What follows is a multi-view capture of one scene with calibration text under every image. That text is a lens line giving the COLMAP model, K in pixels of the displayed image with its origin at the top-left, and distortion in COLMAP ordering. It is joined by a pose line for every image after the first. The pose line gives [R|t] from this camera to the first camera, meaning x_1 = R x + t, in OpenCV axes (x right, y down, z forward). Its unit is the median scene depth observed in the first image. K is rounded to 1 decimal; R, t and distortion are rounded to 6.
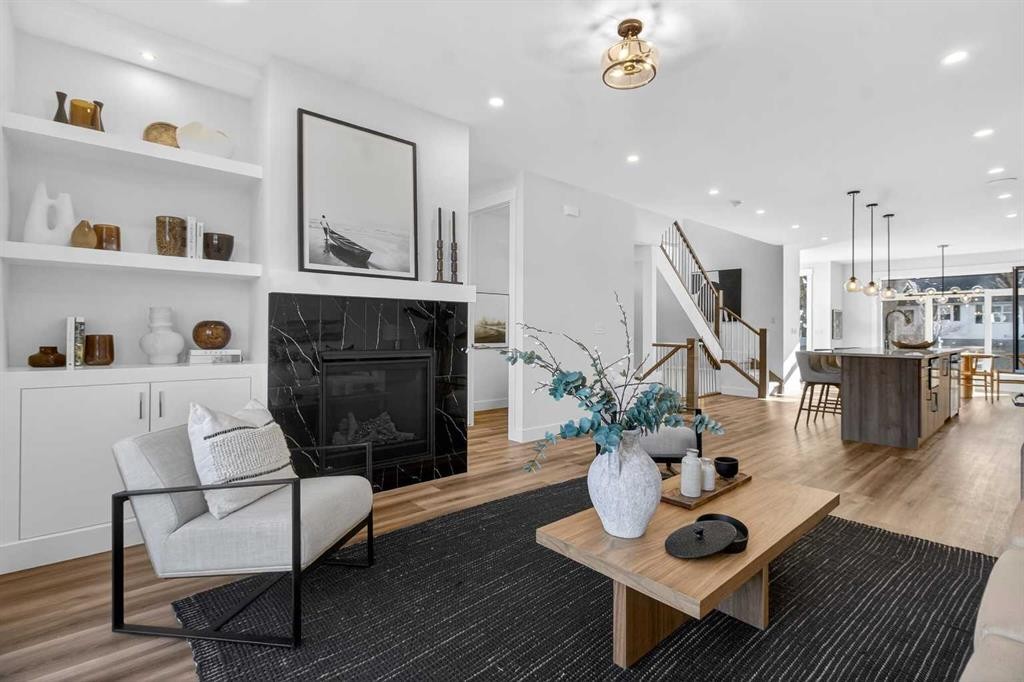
lens RADIAL K [[432.7, 0, 516.0], [0, 432.7, 333.1], [0, 0, 1]] dist [-0.000545, -0.012412]
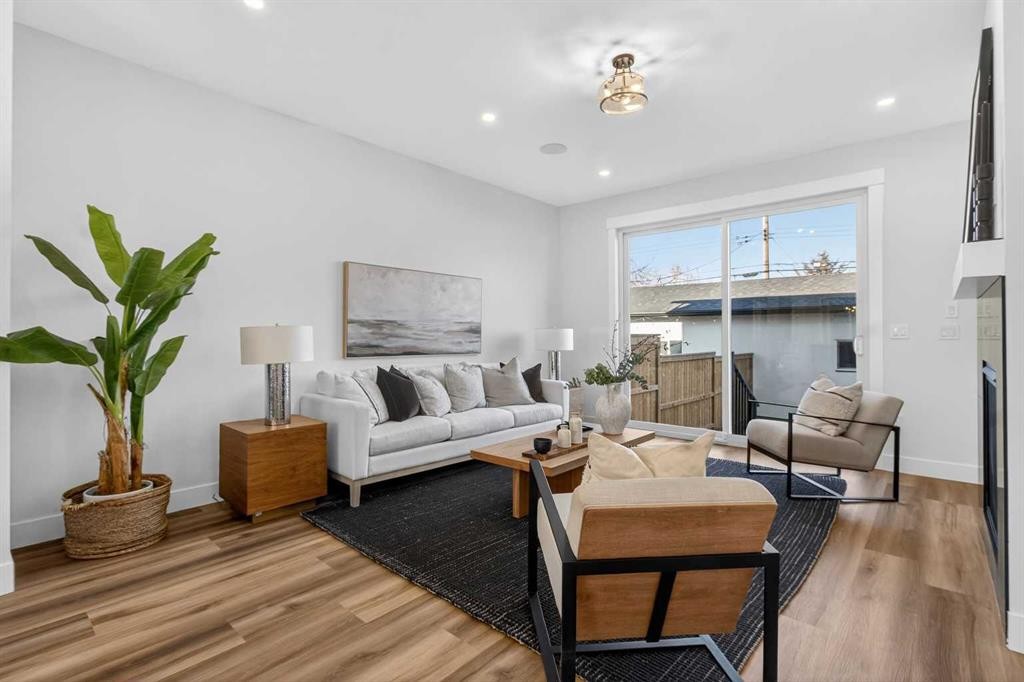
lens RADIAL K [[474.0, 0, 512.0], [0, 474.0, 341.0], [0, 0, 1]] dist [-0.000401, 0.000148]
pose [[-0.986401, -0.006699, -0.164219, 0.613384], [-0.007836, 0.999950, 0.006278, 0.007018], [0.164169, 0.007480, -0.986404, 1.785622]]
